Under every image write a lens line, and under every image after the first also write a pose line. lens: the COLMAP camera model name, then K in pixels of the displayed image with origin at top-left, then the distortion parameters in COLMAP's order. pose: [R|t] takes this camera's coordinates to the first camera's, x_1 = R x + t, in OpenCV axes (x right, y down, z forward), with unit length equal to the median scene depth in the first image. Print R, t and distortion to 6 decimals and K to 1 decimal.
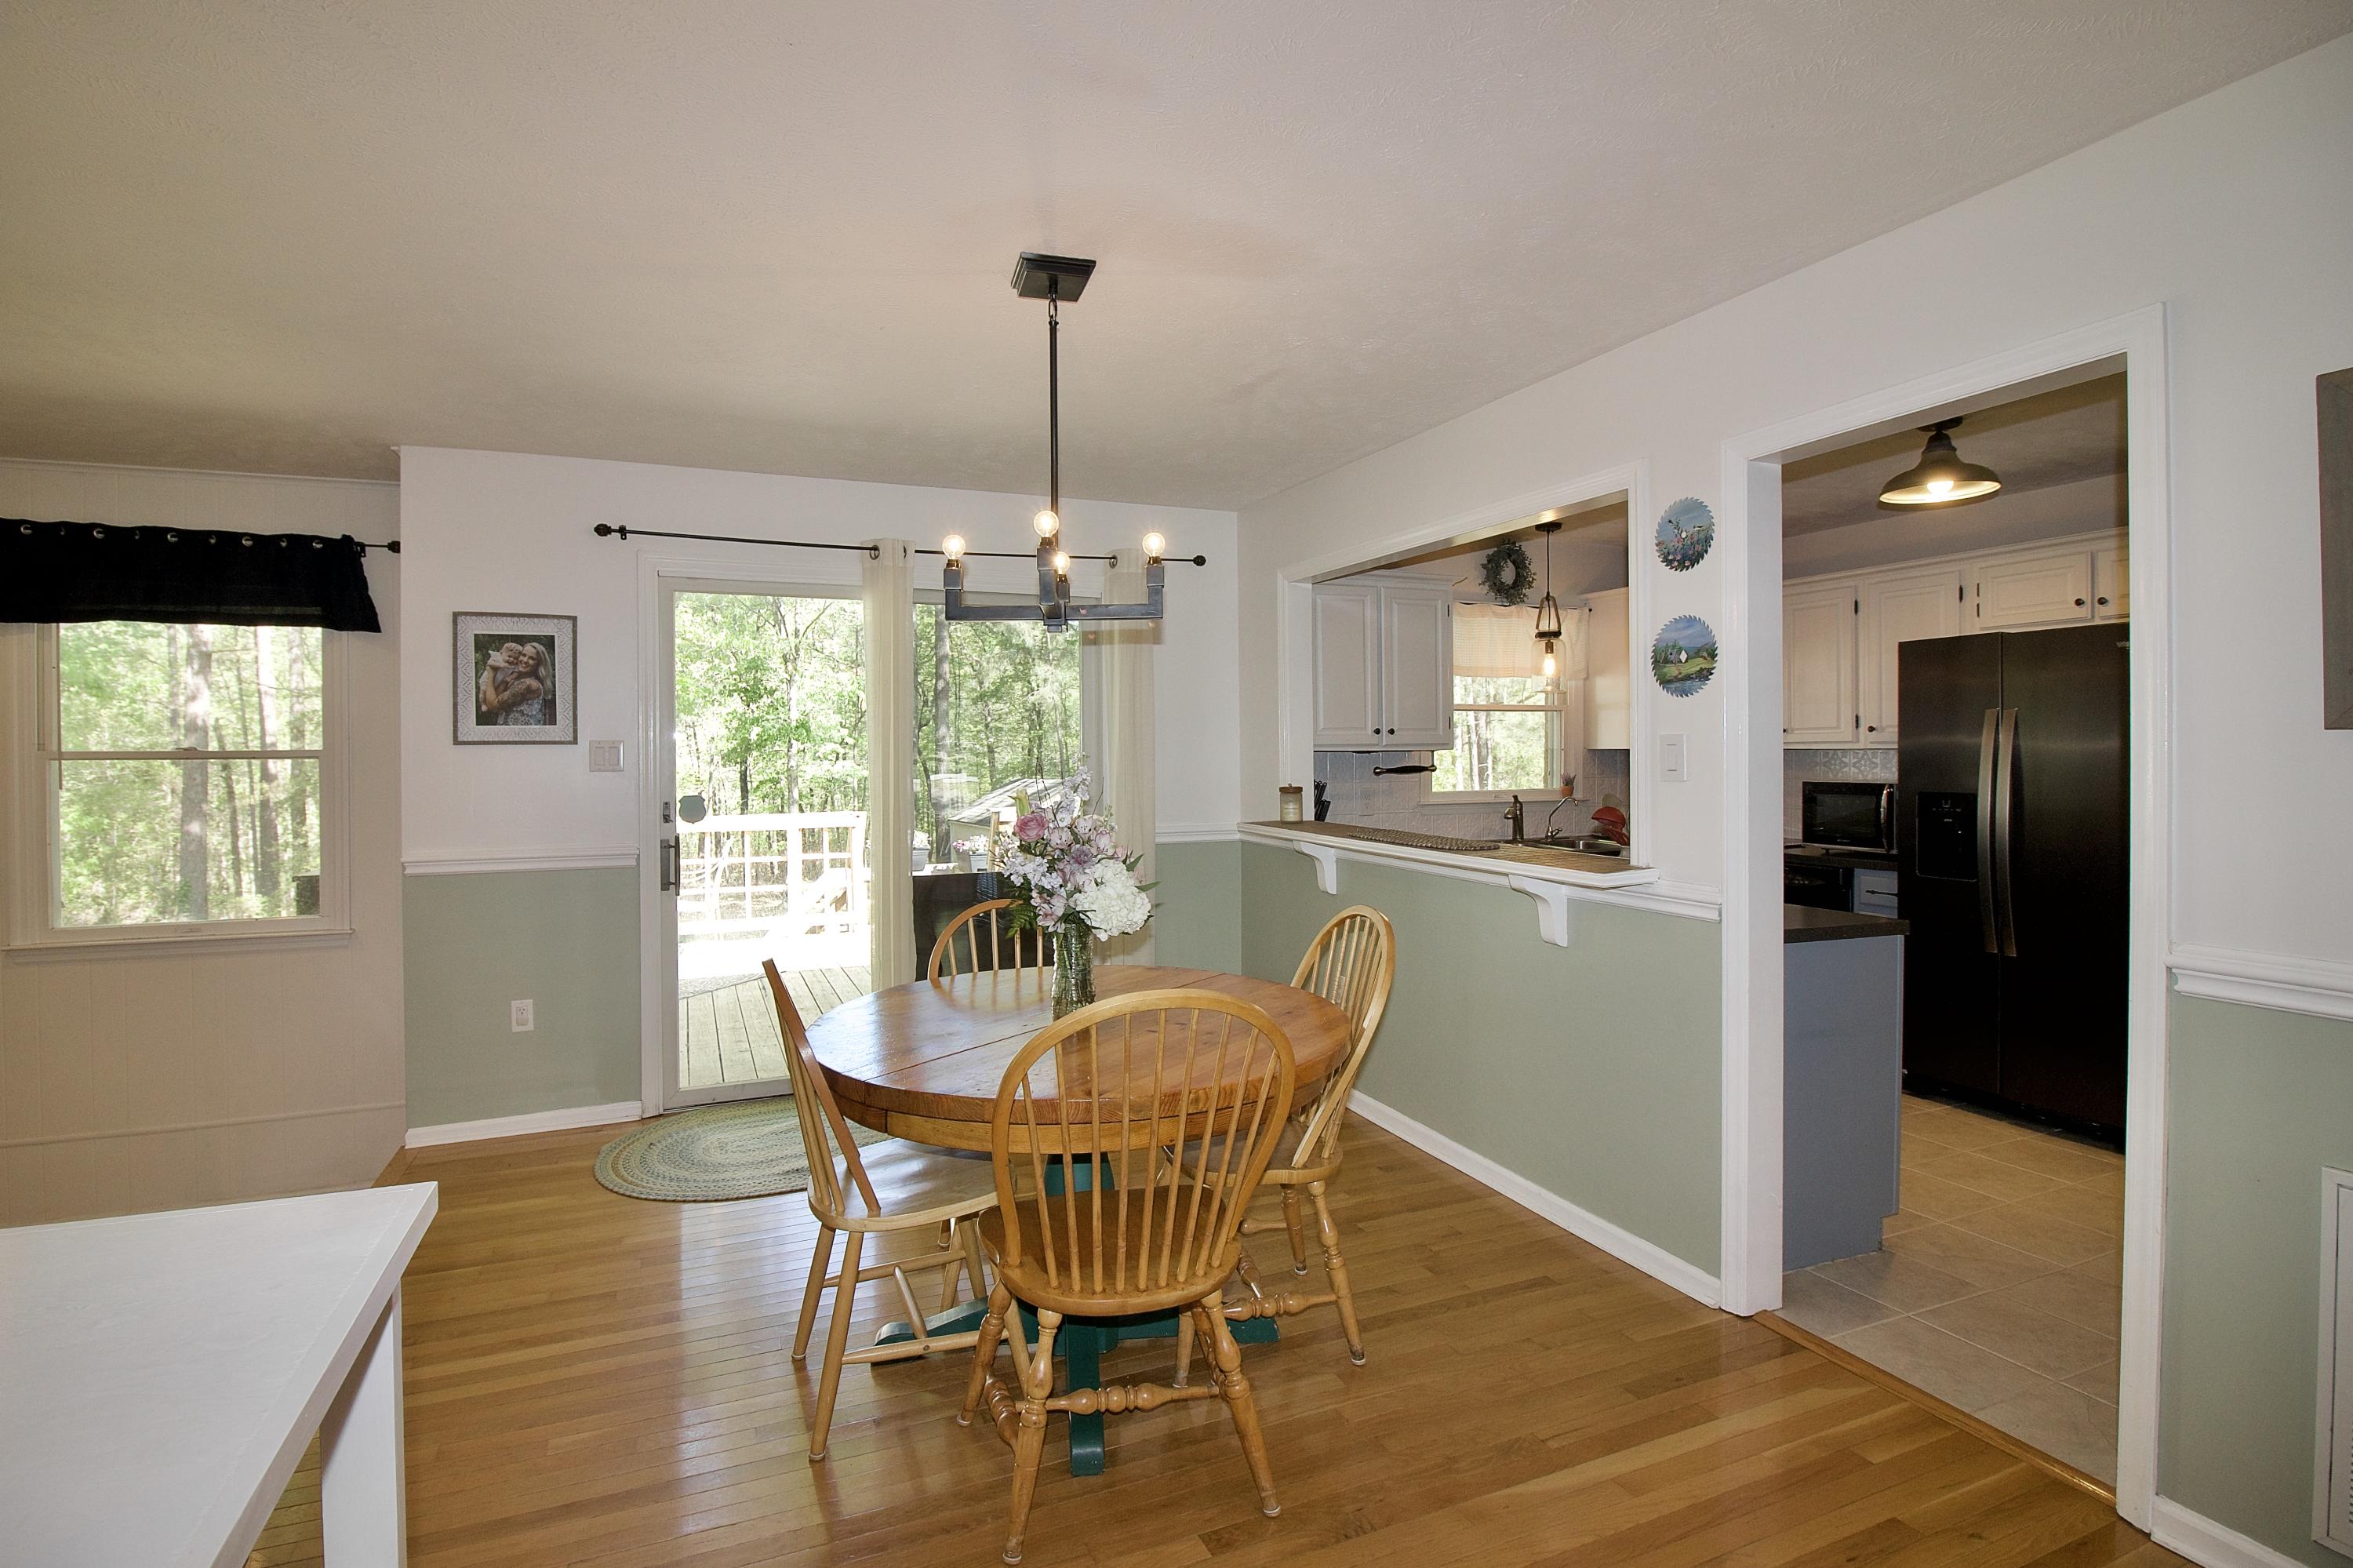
lens RADIAL K [[1107.7, 0, 1156.9], [0, 1107.7, 767.4], [0, 0, 1]] dist [0.000288, -0.011132]
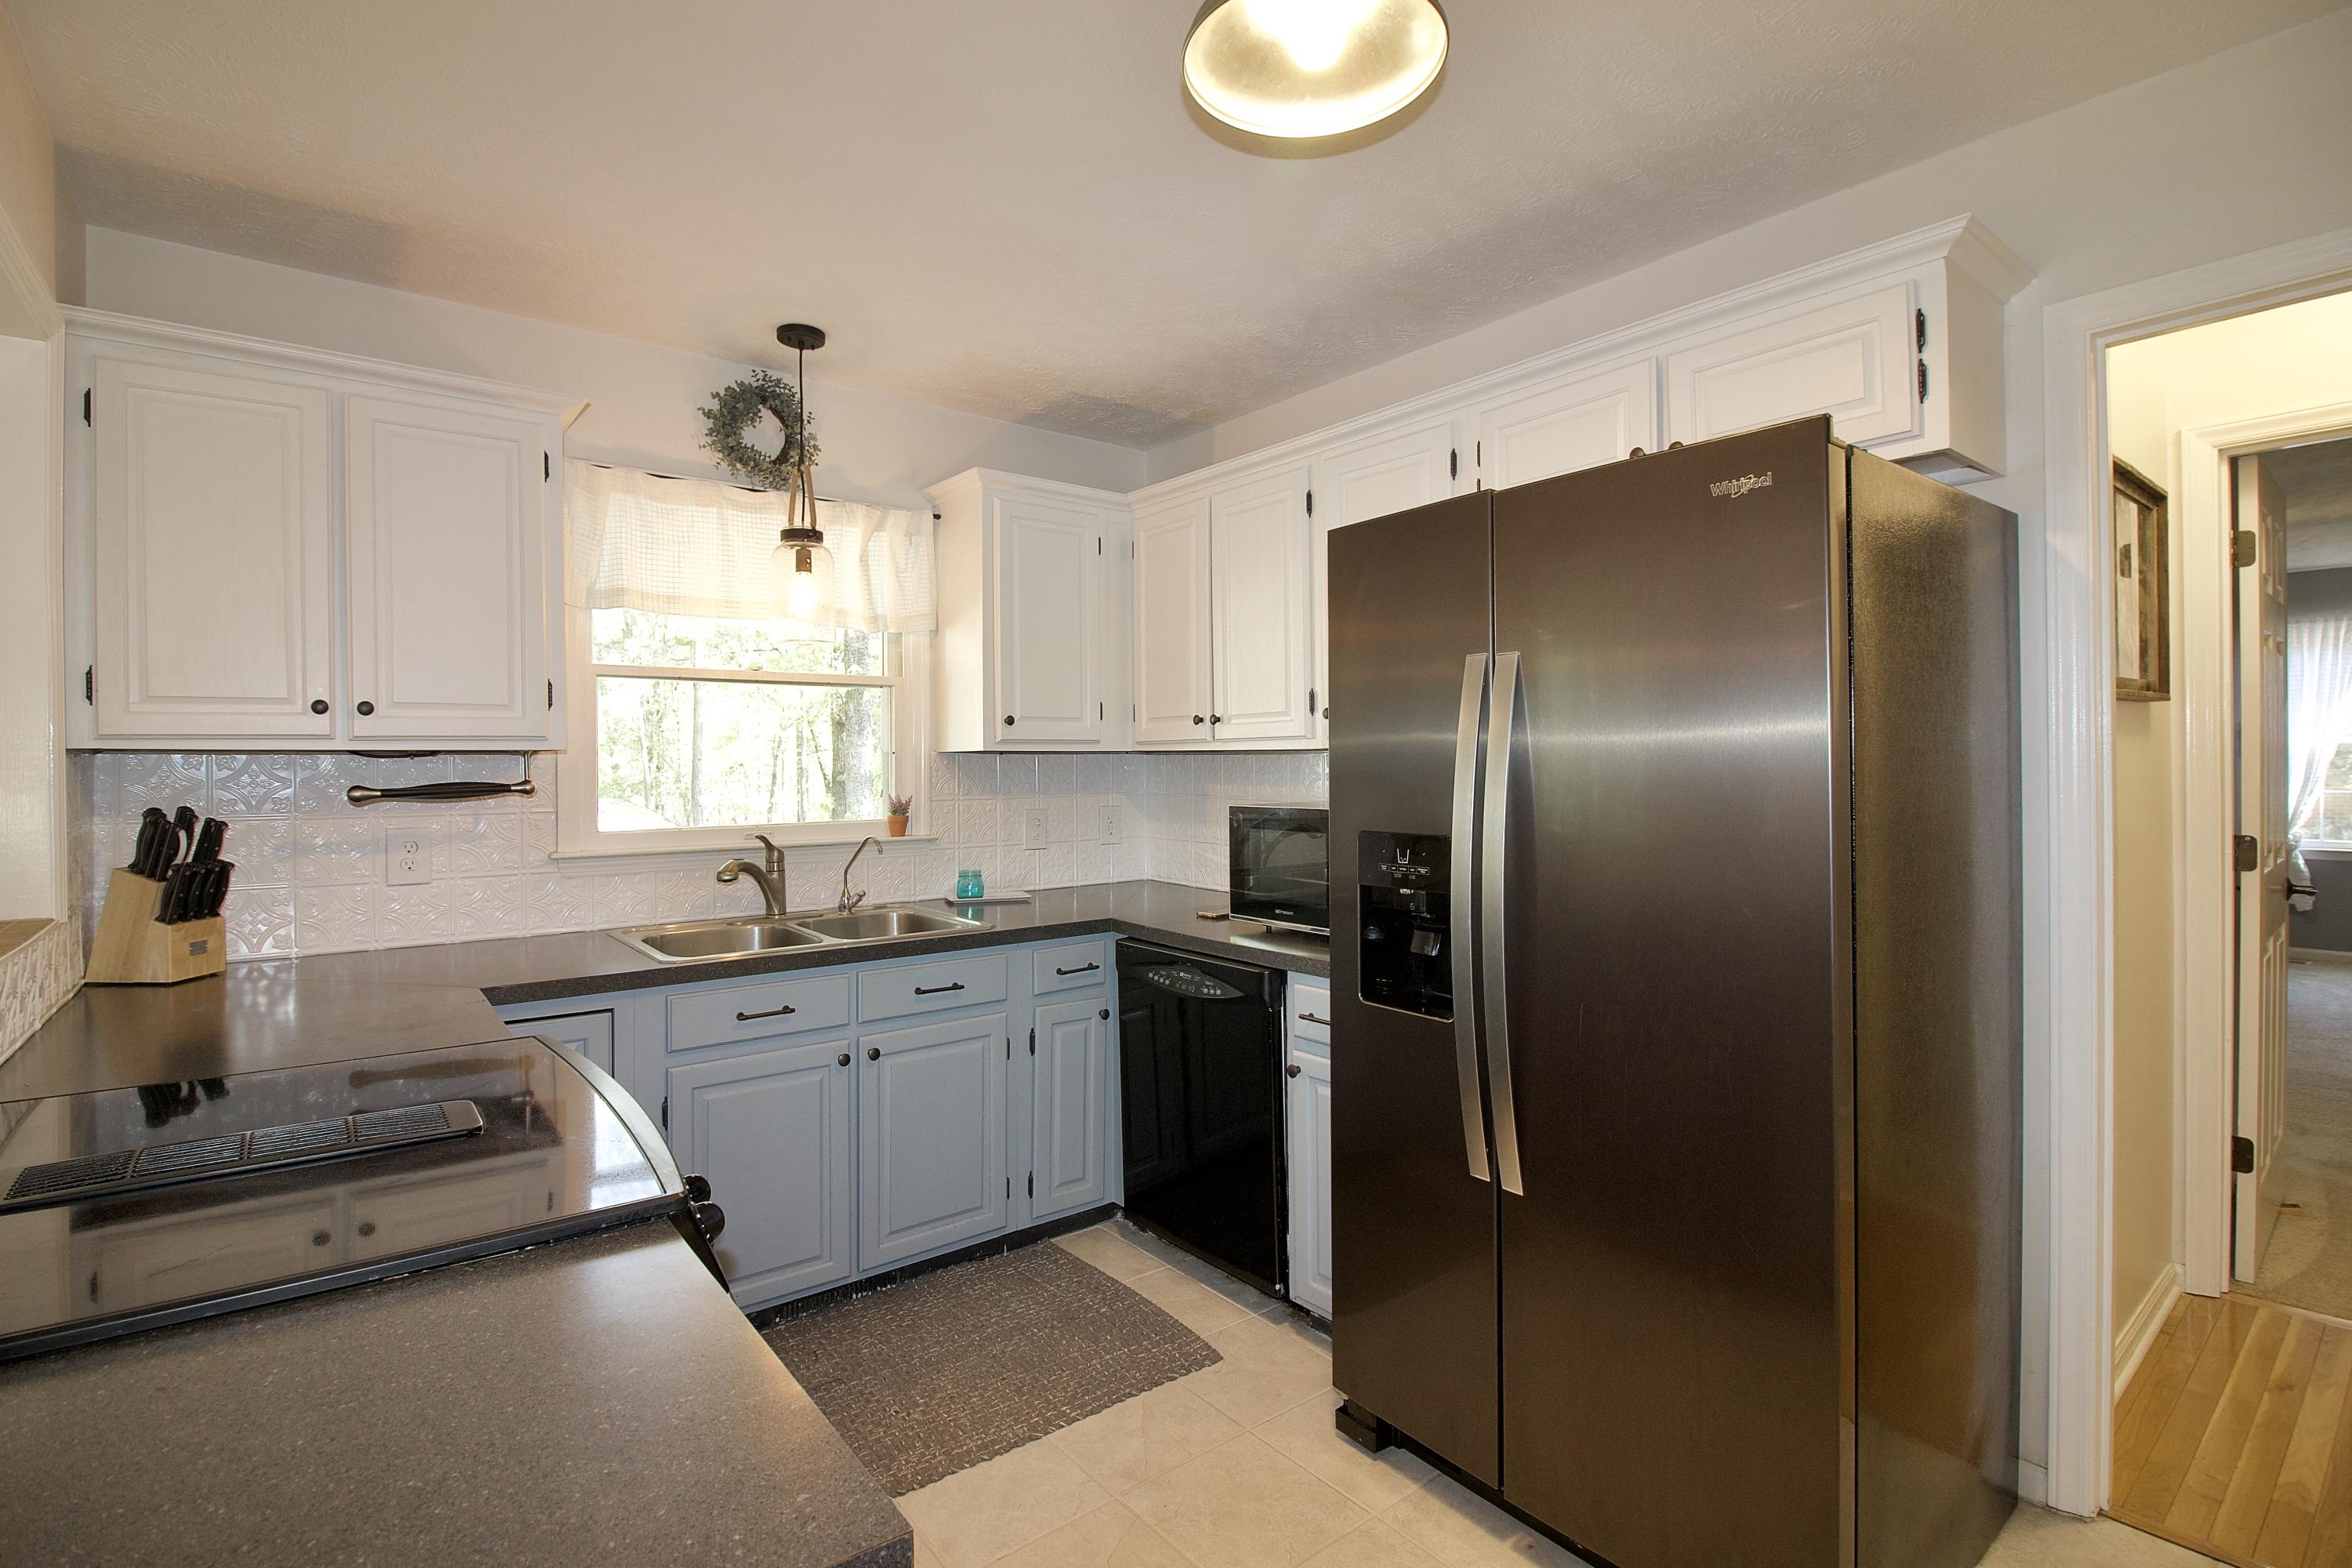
lens RADIAL K [[1067.6, 0, 1201.6], [0, 1067.6, 757.0], [0, 0, 1]] dist [0.001665, -0.009855]
pose [[0.963168, 0.001839, 0.268894, 0.488556], [0.003871, 0.999778, -0.020704, -0.002033], [-0.268872, 0.020982, 0.962947, 0.550160]]
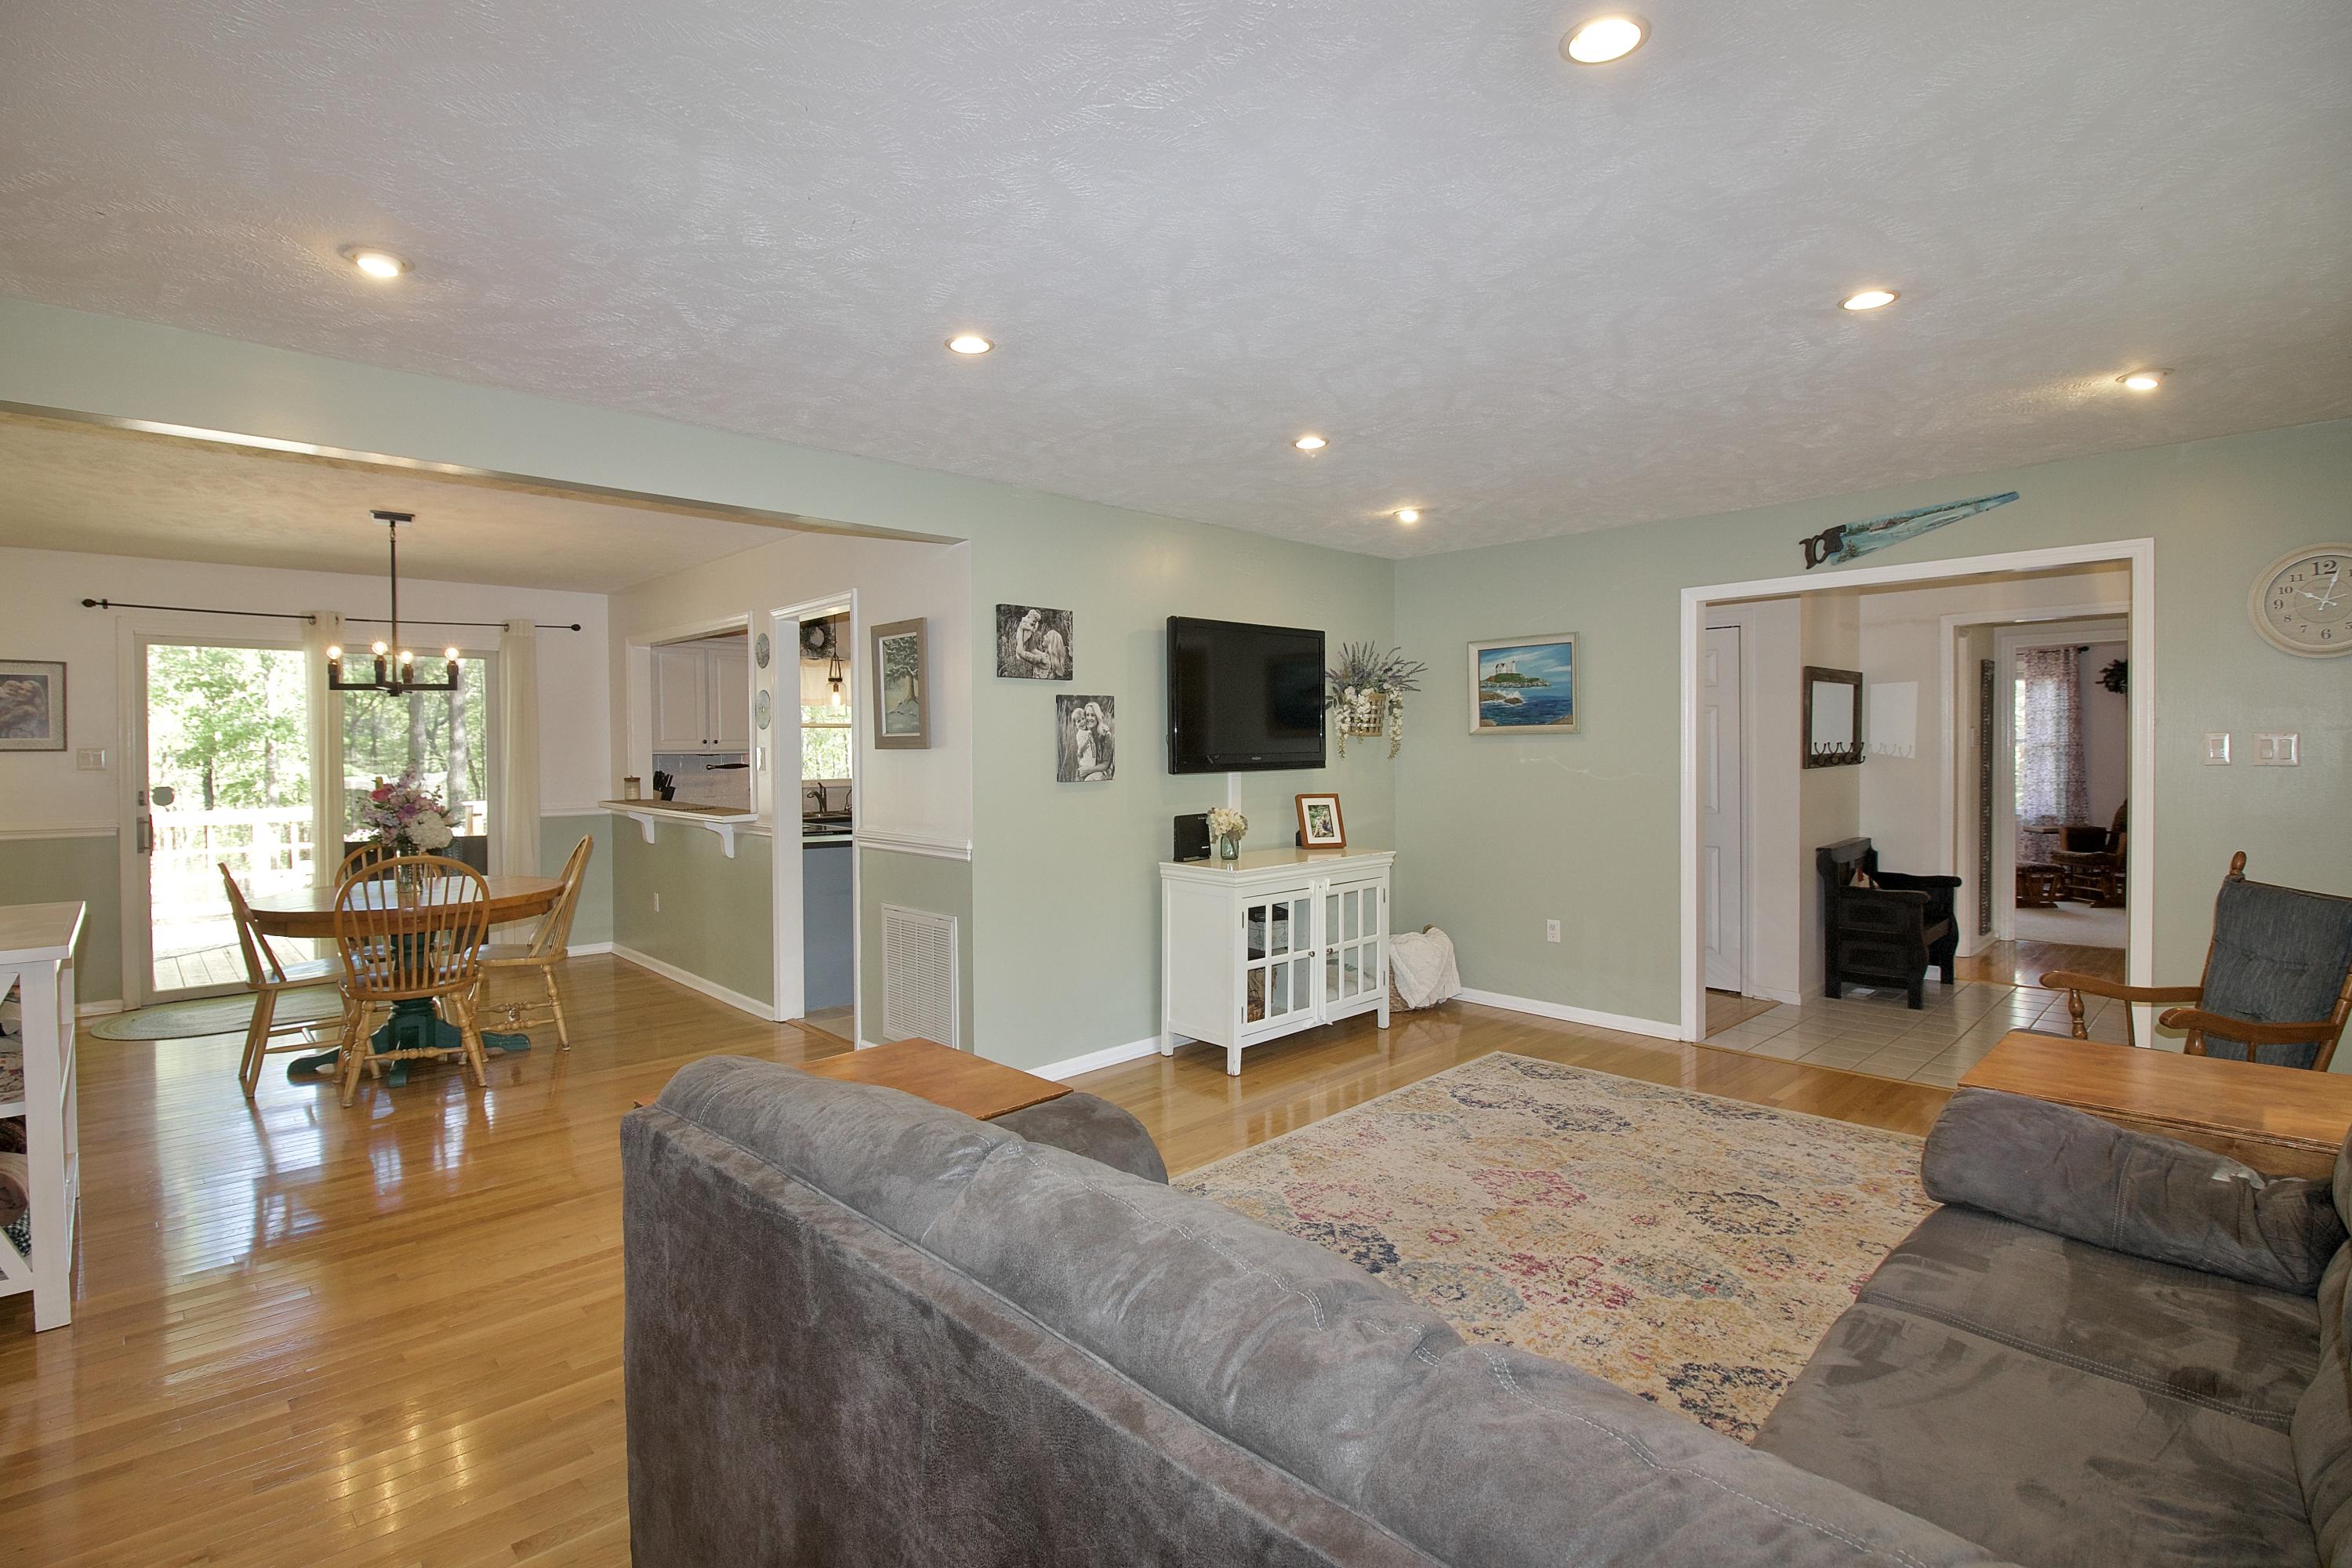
lens RADIAL K [[1098.7, 0, 1139.5], [0, 1098.7, 770.7], [0, 0, 1]] dist [-0.002986, -0.009405]
pose [[0.939415, -0.005715, 0.342733, 0.273852], [0.004354, 0.999979, 0.004740, 0.003598], [-0.342753, -0.002960, 0.939421, -0.729688]]
